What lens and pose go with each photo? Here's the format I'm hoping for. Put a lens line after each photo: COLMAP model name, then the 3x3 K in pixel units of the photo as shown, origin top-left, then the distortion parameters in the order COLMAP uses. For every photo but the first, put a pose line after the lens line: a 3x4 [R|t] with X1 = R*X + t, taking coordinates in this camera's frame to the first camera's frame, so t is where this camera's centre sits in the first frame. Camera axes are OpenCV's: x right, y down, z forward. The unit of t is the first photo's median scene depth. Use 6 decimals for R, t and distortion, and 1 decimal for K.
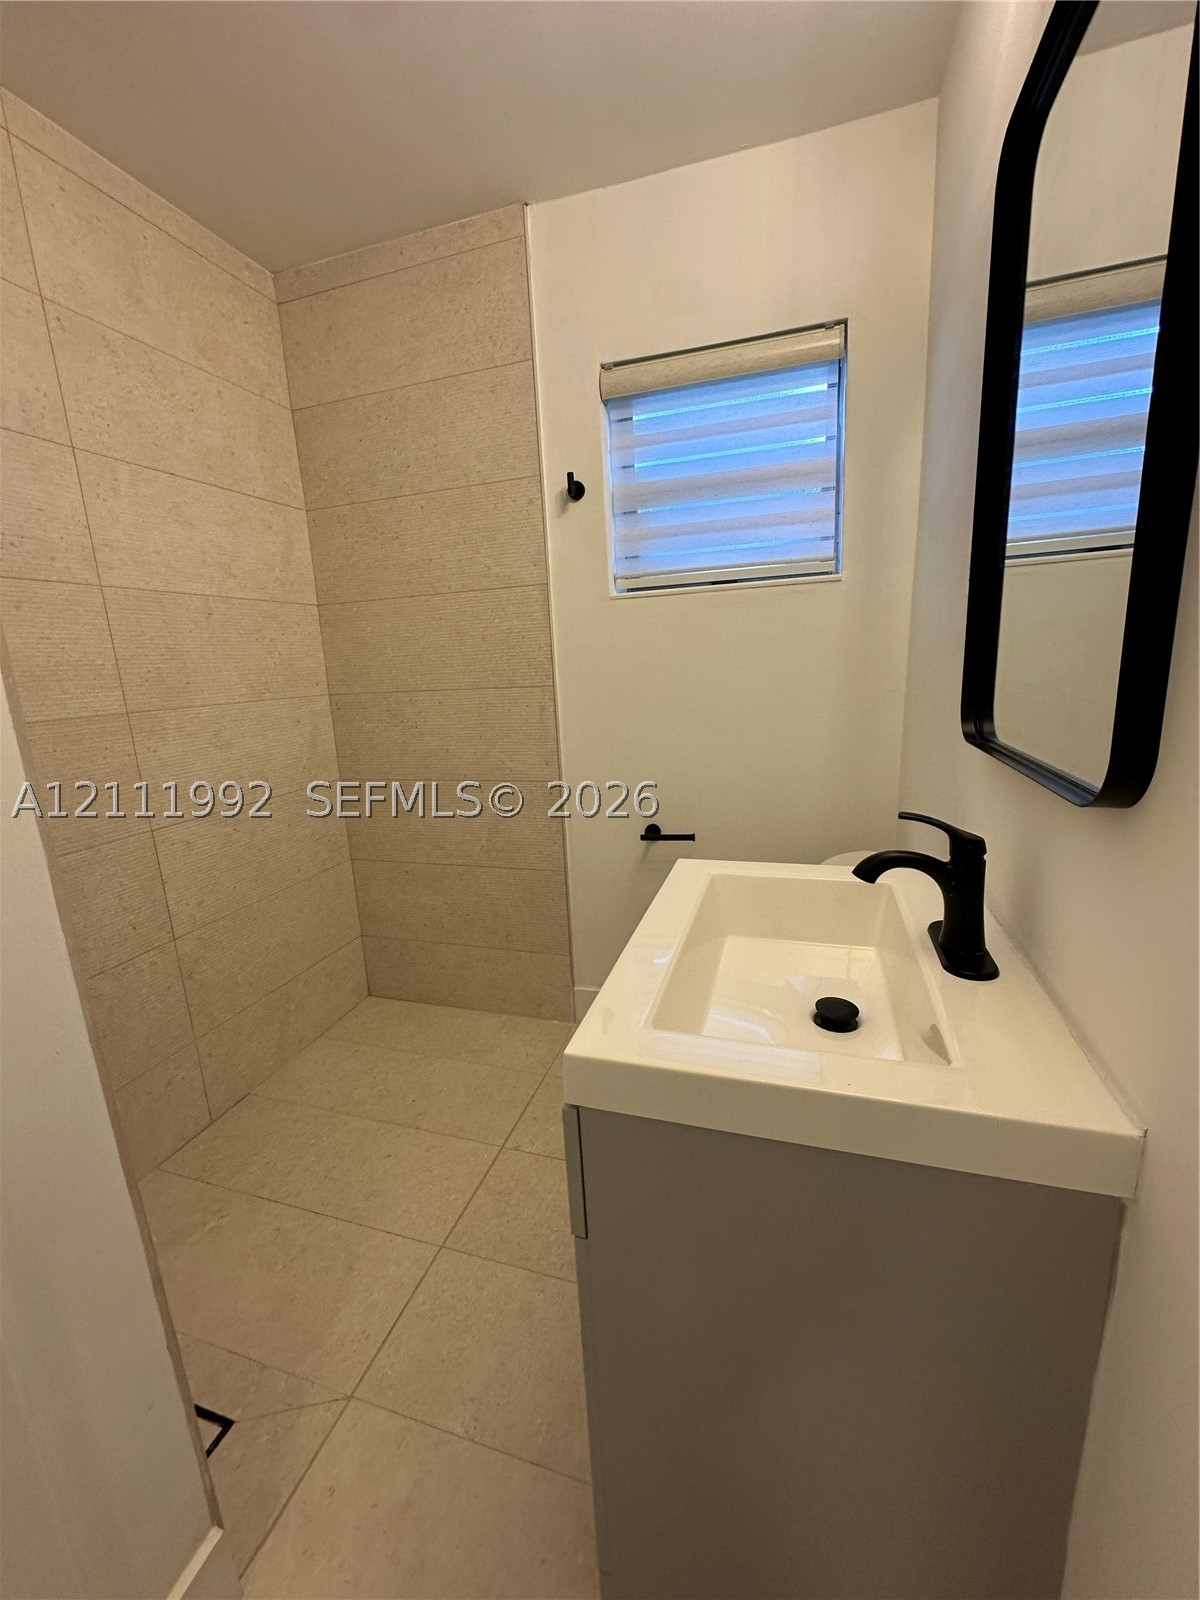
lens RADIAL K [[636.3, 0, 598.5], [0, 636.3, 797.9], [0, 0, 1]] dist [-0.004624, 0.000270]
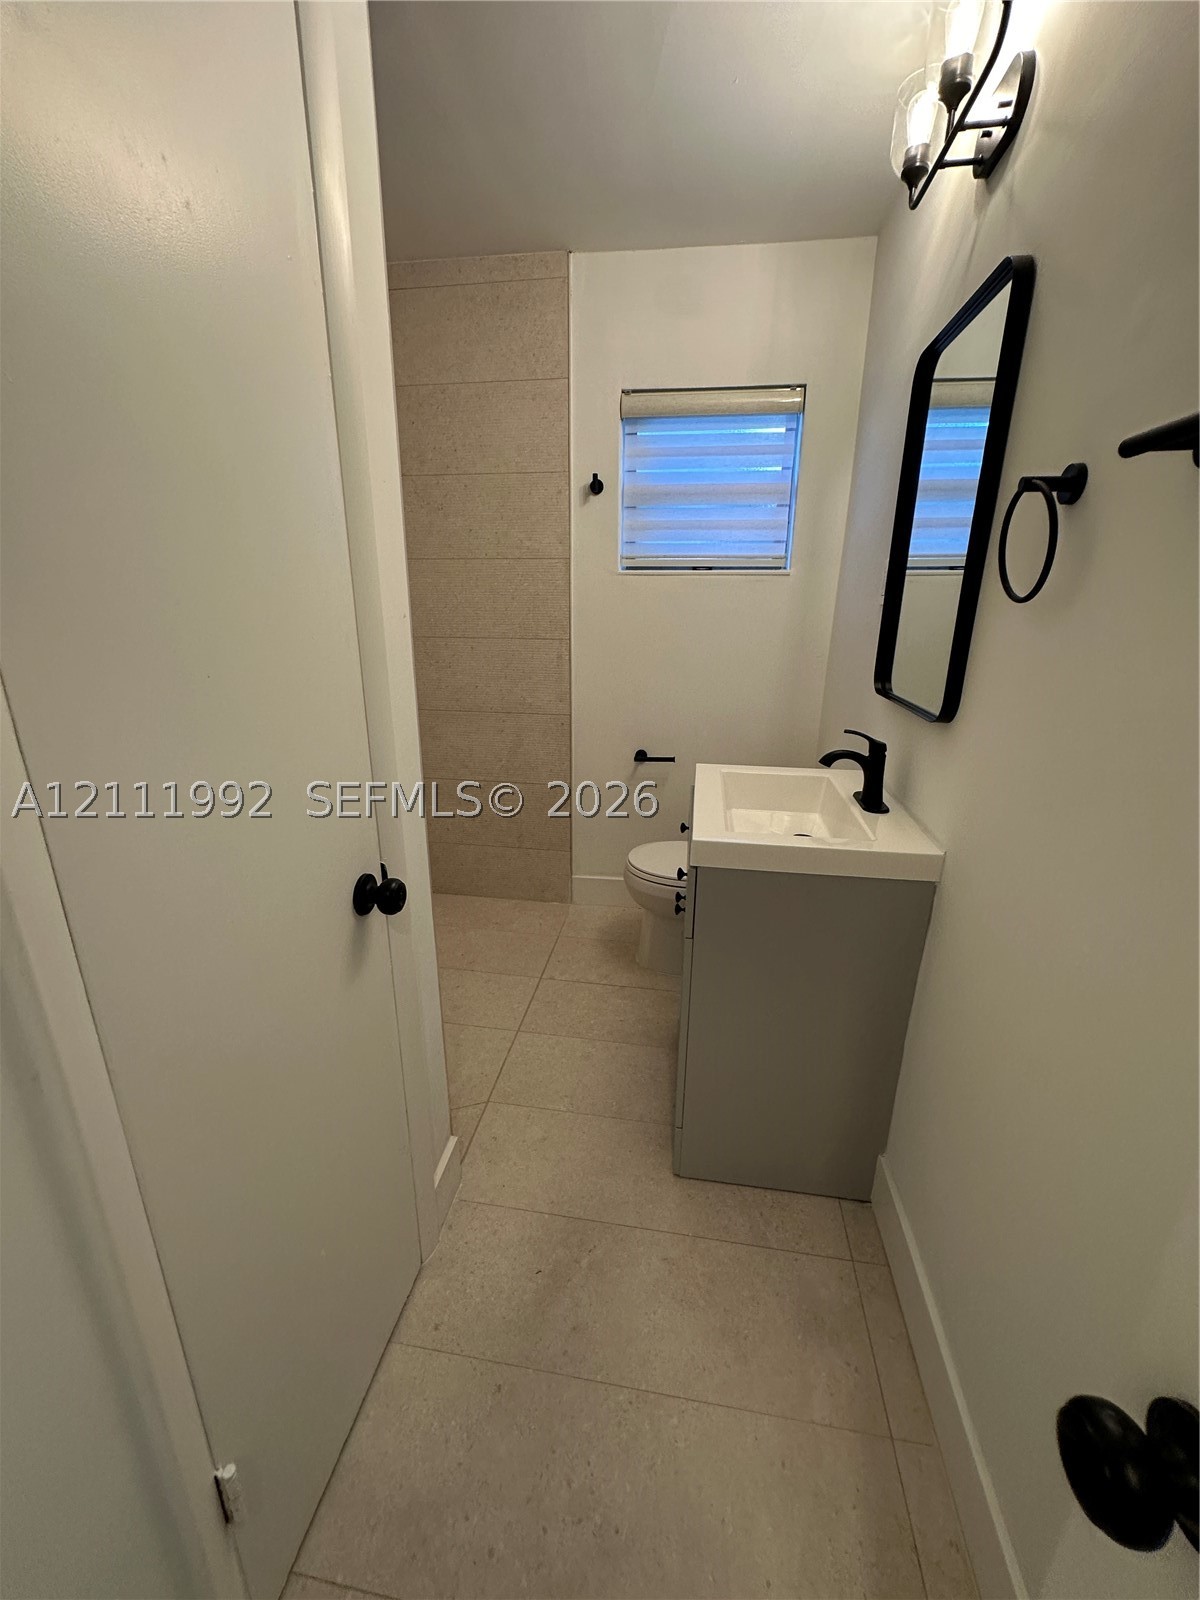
lens RADIAL K [[636.3, 0, 598.5], [0, 636.3, 797.9], [0, 0, 1]] dist [-0.004624, 0.000270]
pose [[0.986914, 0.011469, 0.160839, -0.235914], [-0.025078, 0.996247, 0.082841, 0.037281], [-0.159285, -0.085790, 0.983498, -0.324977]]
